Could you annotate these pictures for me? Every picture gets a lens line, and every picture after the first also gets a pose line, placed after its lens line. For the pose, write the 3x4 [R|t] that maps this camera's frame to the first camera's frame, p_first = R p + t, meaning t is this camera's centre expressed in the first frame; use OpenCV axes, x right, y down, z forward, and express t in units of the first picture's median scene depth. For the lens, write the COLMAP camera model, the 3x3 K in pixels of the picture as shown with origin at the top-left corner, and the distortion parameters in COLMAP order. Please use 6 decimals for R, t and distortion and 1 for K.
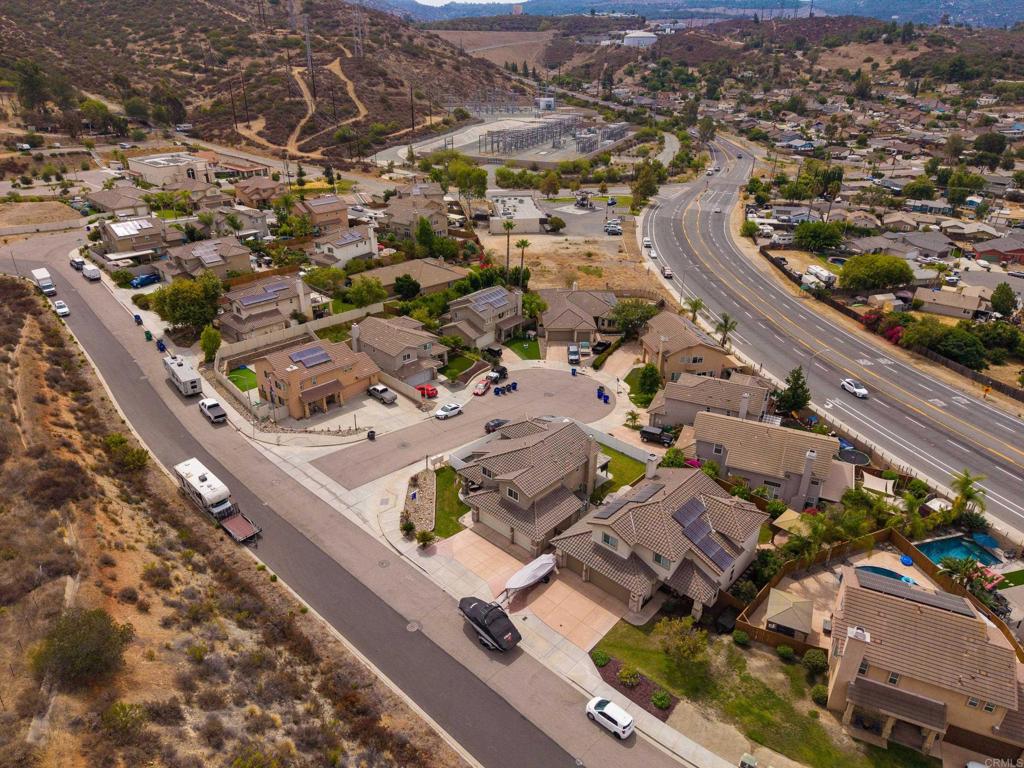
lens RADIAL K [[685.6, 0, 508.2], [0, 685.6, 384.0], [0, 0, 1]] dist [0.024572, -0.023207]
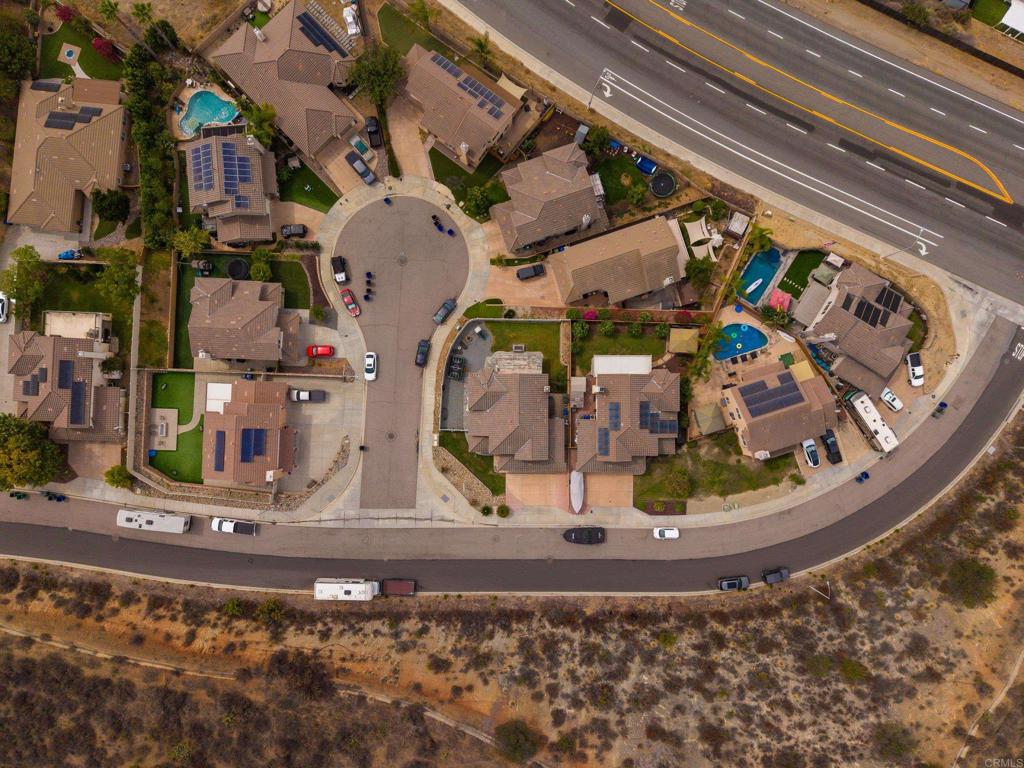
lens RADIAL K [[685.6, 0, 508.2], [0, 685.6, 384.0], [0, 0, 1]] dist [0.024572, -0.023207]
pose [[0.733571, -0.679604, 0.003366, 0.032016], [0.304084, 0.332653, 0.892678, -0.530792], [-0.607788, -0.653819, 0.450682, 0.217202]]
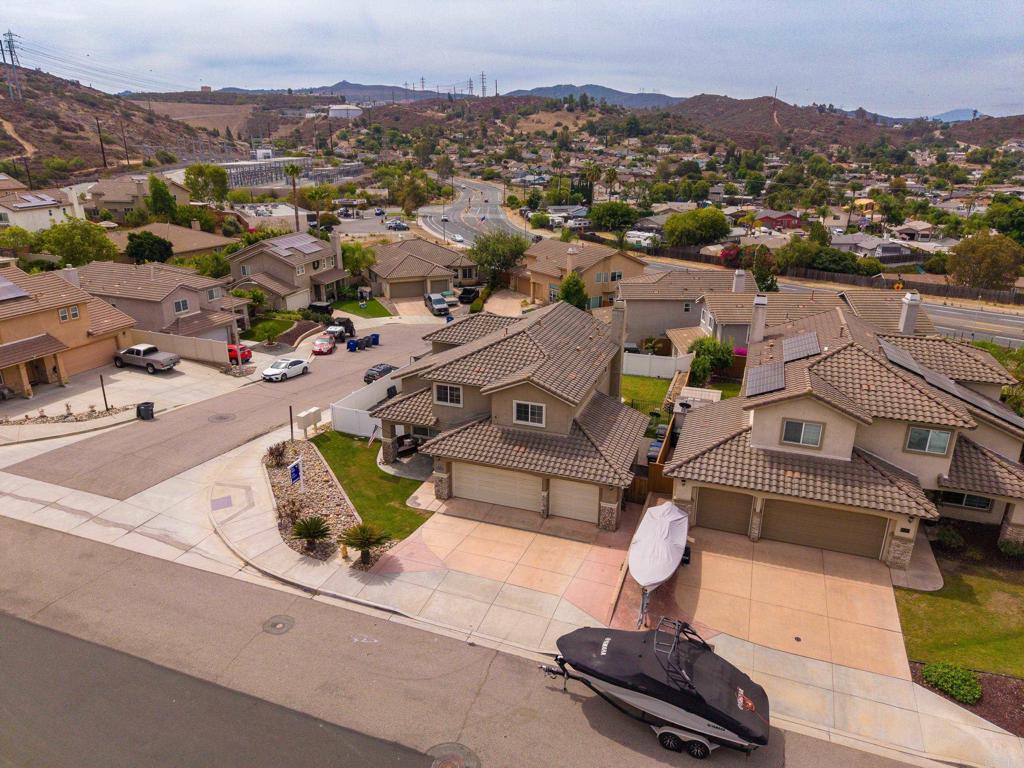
lens RADIAL K [[685.6, 0, 508.2], [0, 685.6, 384.0], [0, 0, 1]] dist [0.024572, -0.023207]
pose [[0.920257, -0.134117, 0.367615, -0.078909], [0.175413, 0.981143, -0.081165, 0.079737], [-0.349797, 0.139177, 0.926430, 0.254974]]
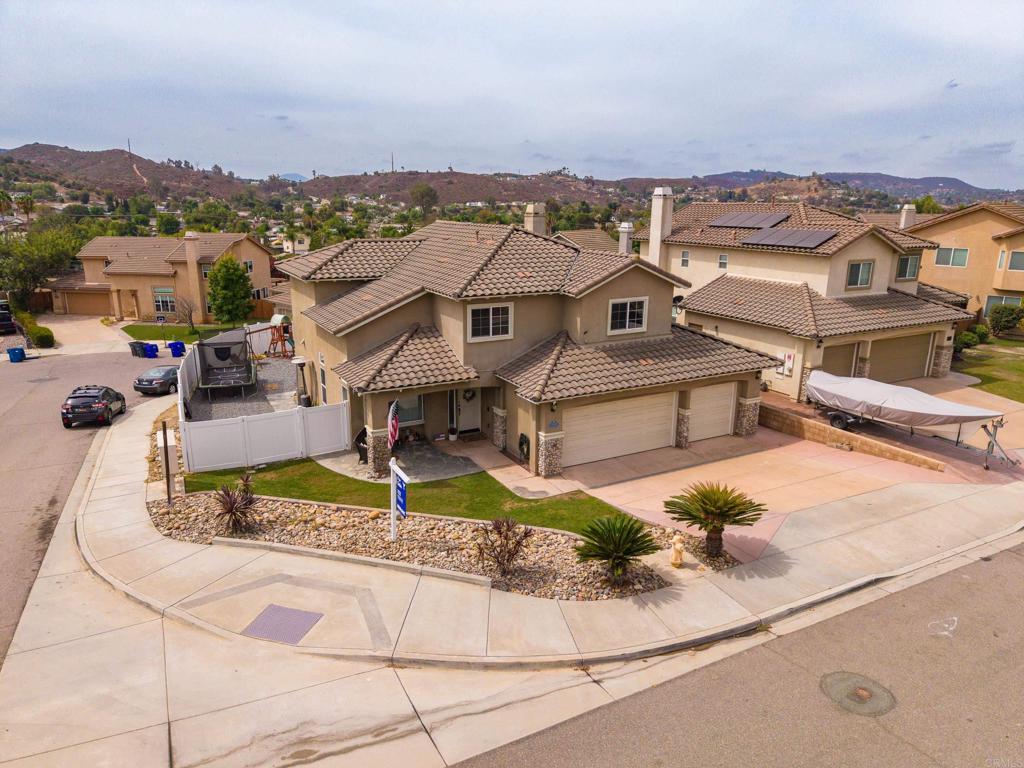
lens RADIAL K [[685.6, 0, 508.2], [0, 685.6, 384.0], [0, 0, 1]] dist [0.024572, -0.023207]
pose [[0.318643, -0.247936, 0.914874, -0.145679], [0.417697, 0.903146, 0.099277, 0.060493], [-0.850879, 0.350506, 0.391343, 0.417857]]
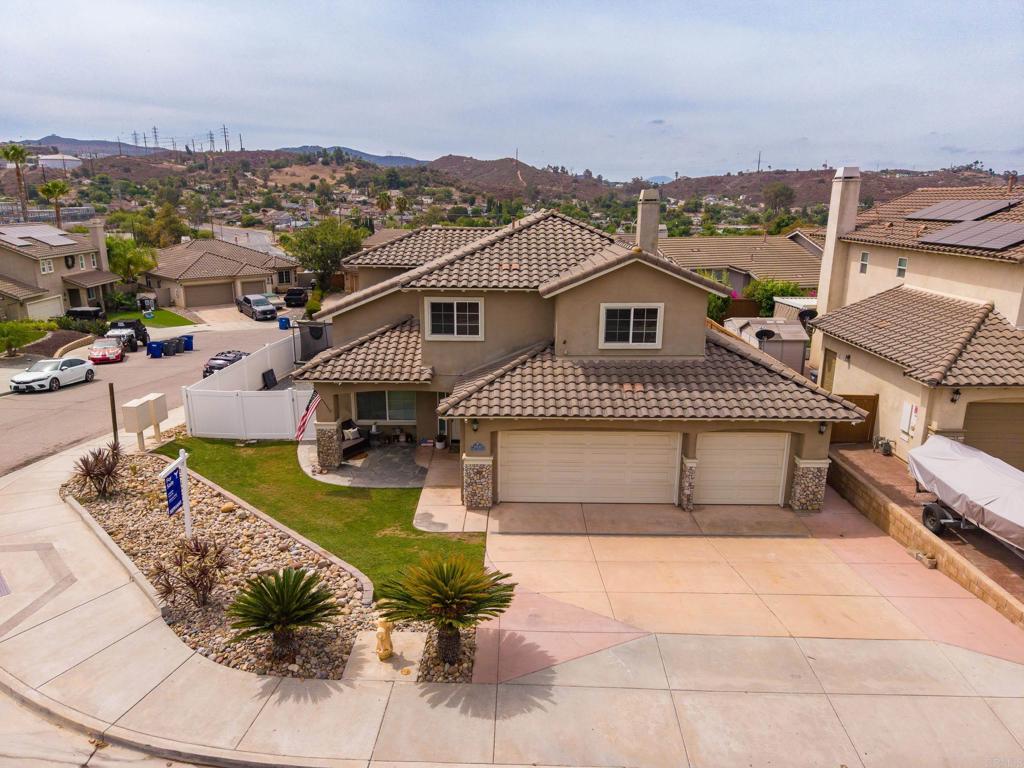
lens RADIAL K [[685.6, 0, 508.2], [0, 685.6, 384.0], [0, 0, 1]] dist [0.024572, -0.023207]
pose [[0.735462, -0.177260, 0.653968, -0.089603], [0.301211, 0.950092, -0.081221, 0.085271], [-0.606933, 0.256717, 0.752149, 0.376894]]
